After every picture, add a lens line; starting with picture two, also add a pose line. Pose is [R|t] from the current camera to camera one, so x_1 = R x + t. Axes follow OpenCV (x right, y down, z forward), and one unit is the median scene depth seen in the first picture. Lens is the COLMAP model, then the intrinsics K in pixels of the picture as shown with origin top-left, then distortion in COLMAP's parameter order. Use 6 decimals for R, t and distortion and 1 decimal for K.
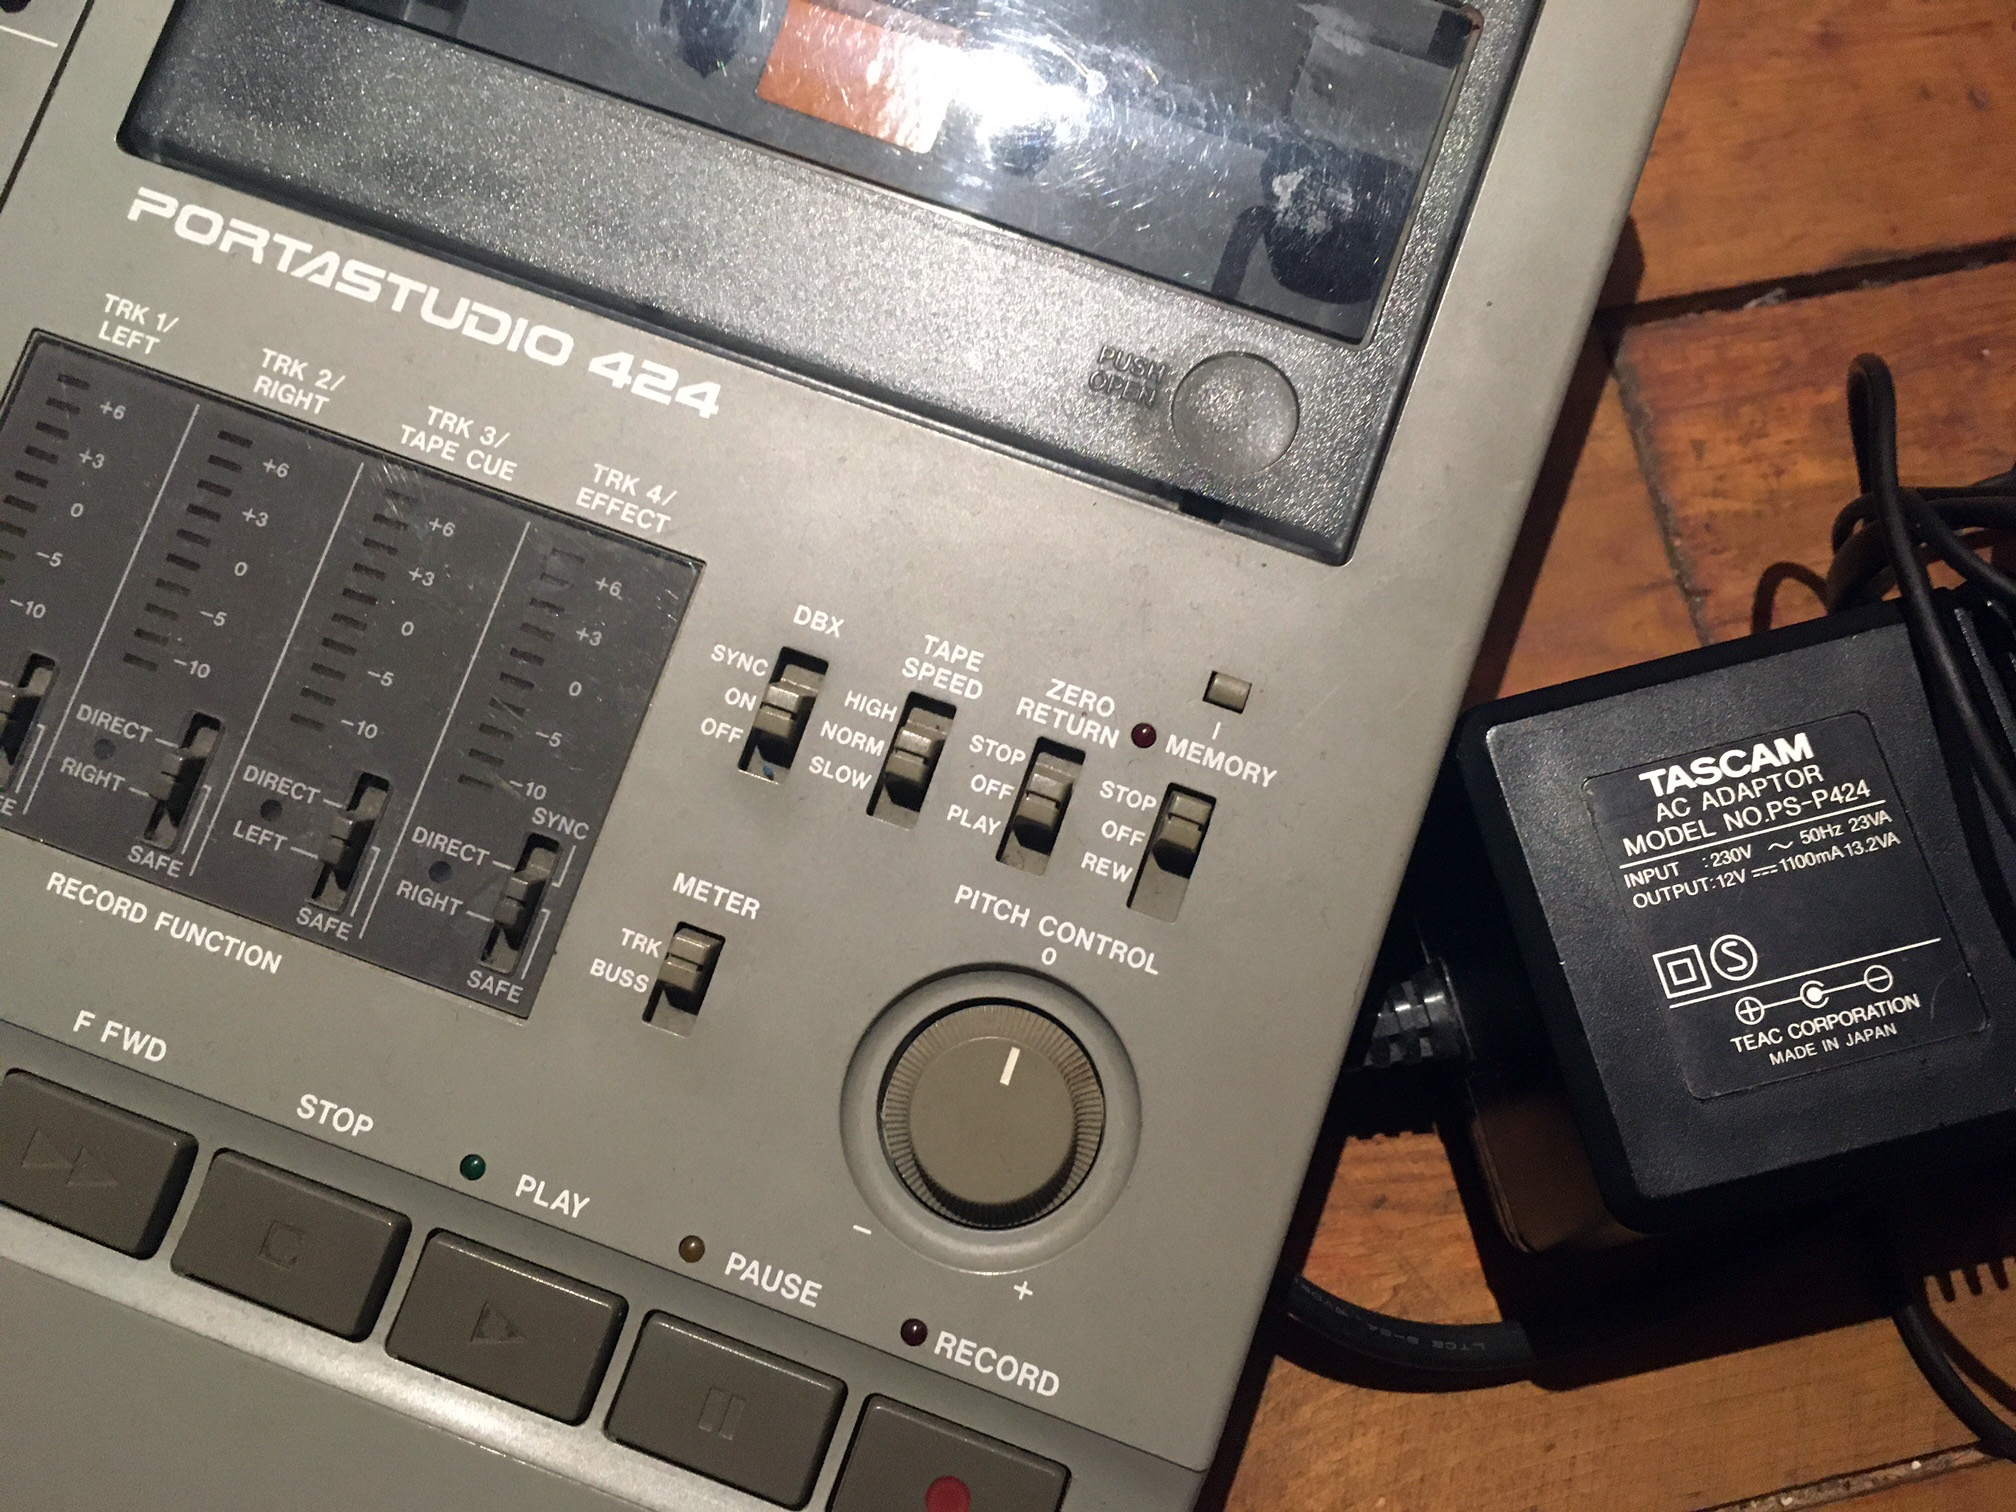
lens RADIAL K [[1765.8, 0, 1024.7], [0, 1765.8, 760.5], [0, 0, 1]] dist [0.054327, -0.088816]
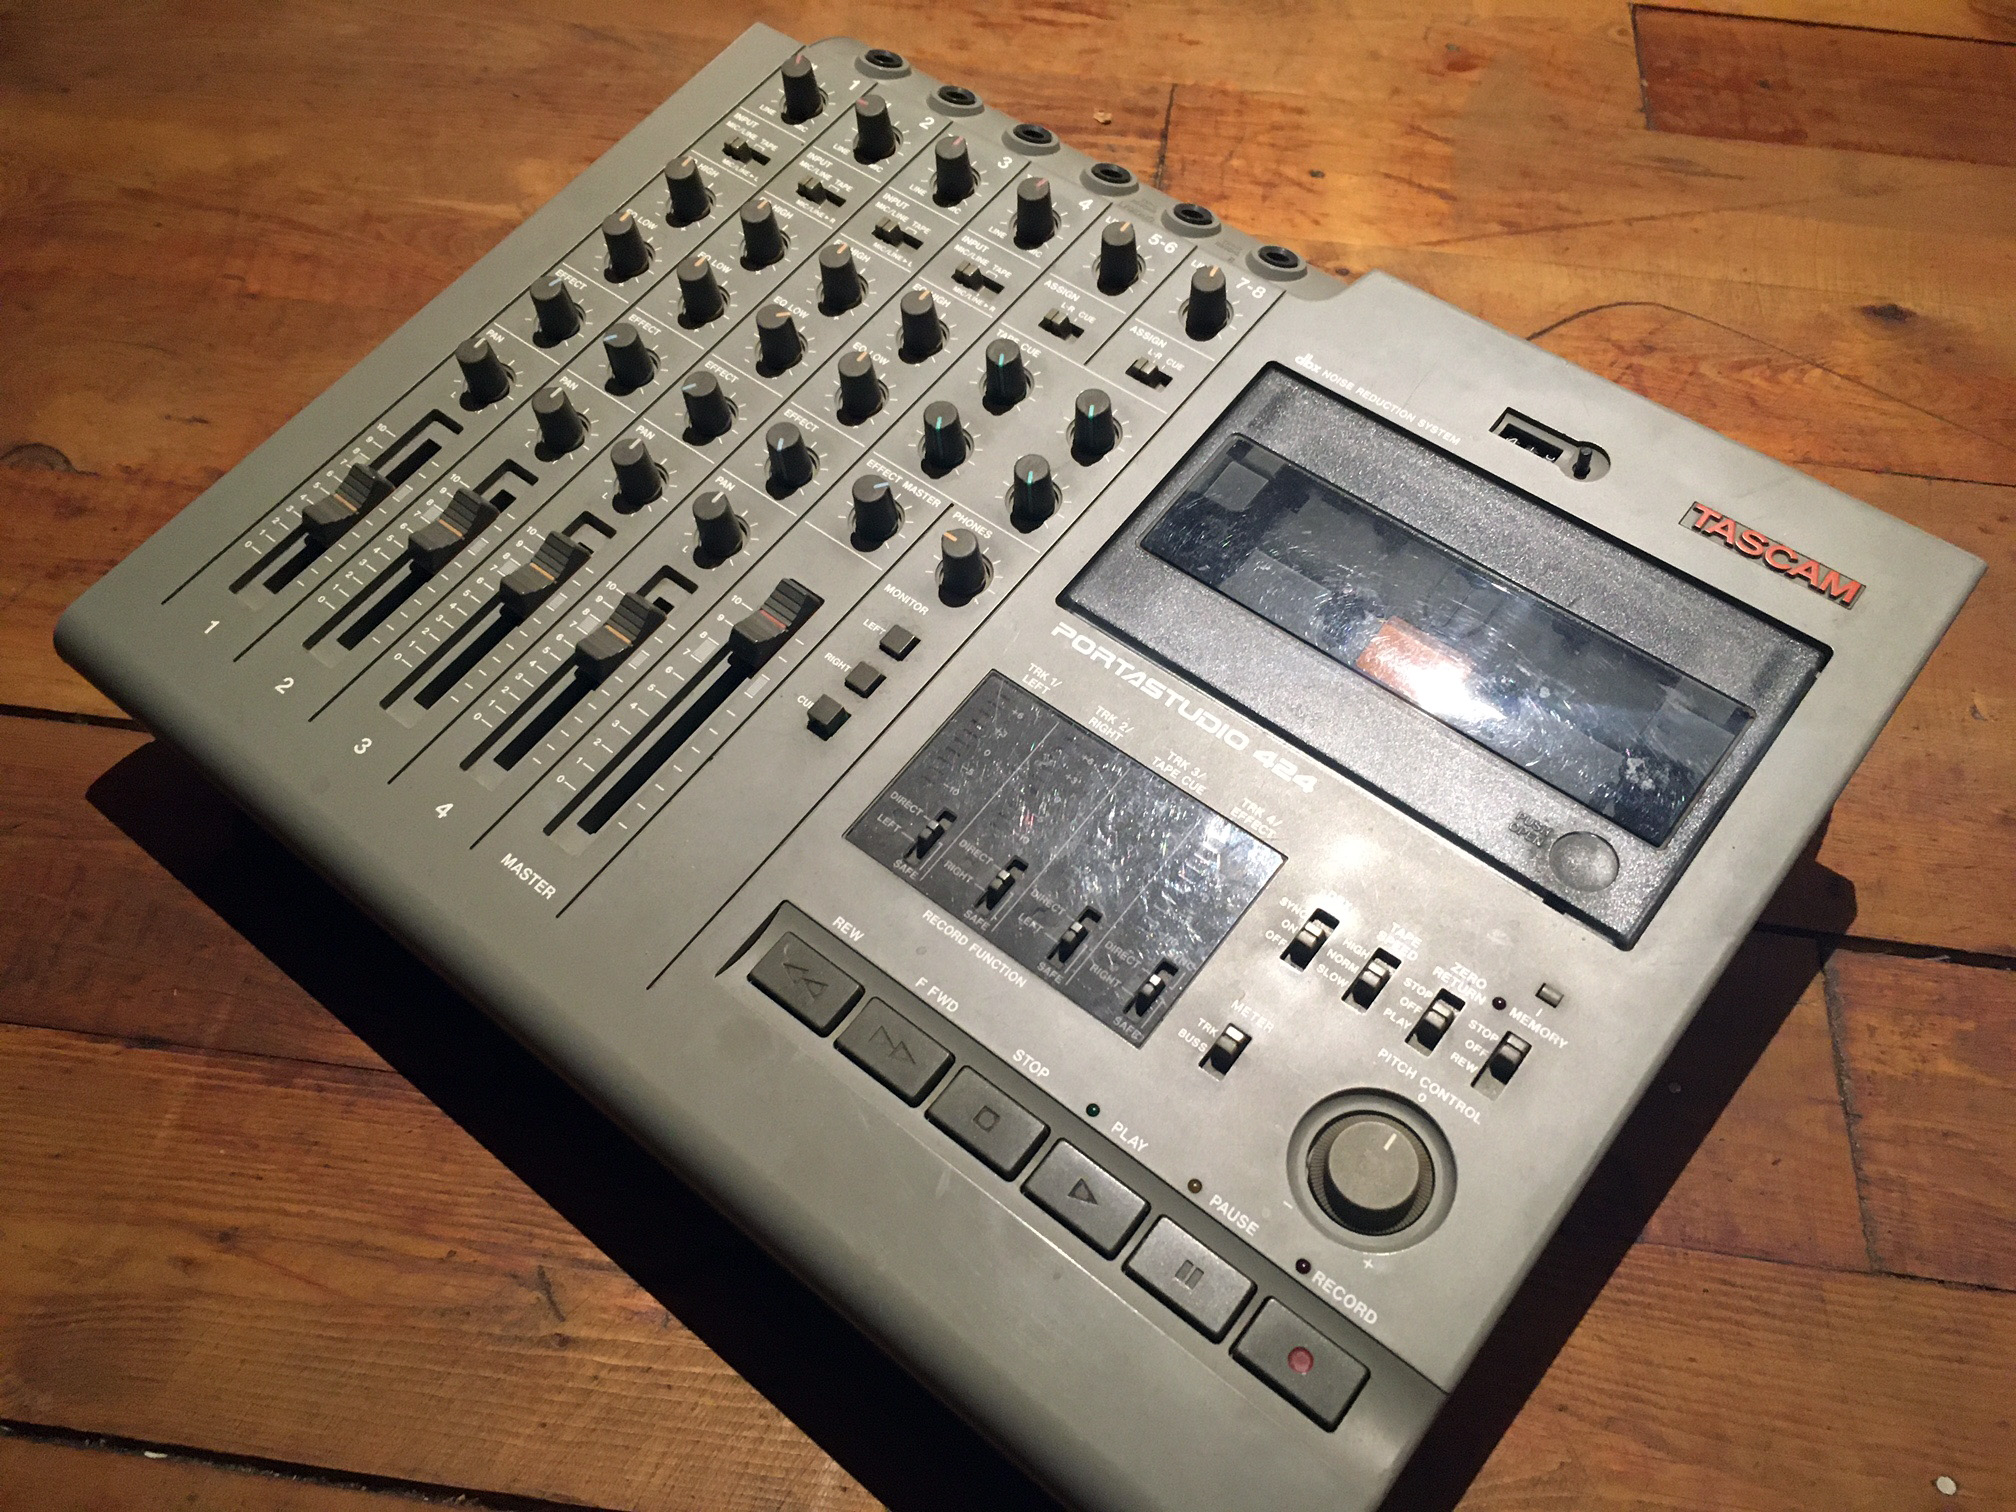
lens RADIAL K [[1765.8, 0, 1006.2], [0, 1765.8, 749.3], [0, 0, 1]] dist [0.054327, -0.088816]
pose [[0.944512, 0.256663, -0.204989, -0.103705], [-0.313454, 0.890832, -0.328885, 0.501364], [0.098198, 0.374891, 0.921853, -0.831866]]
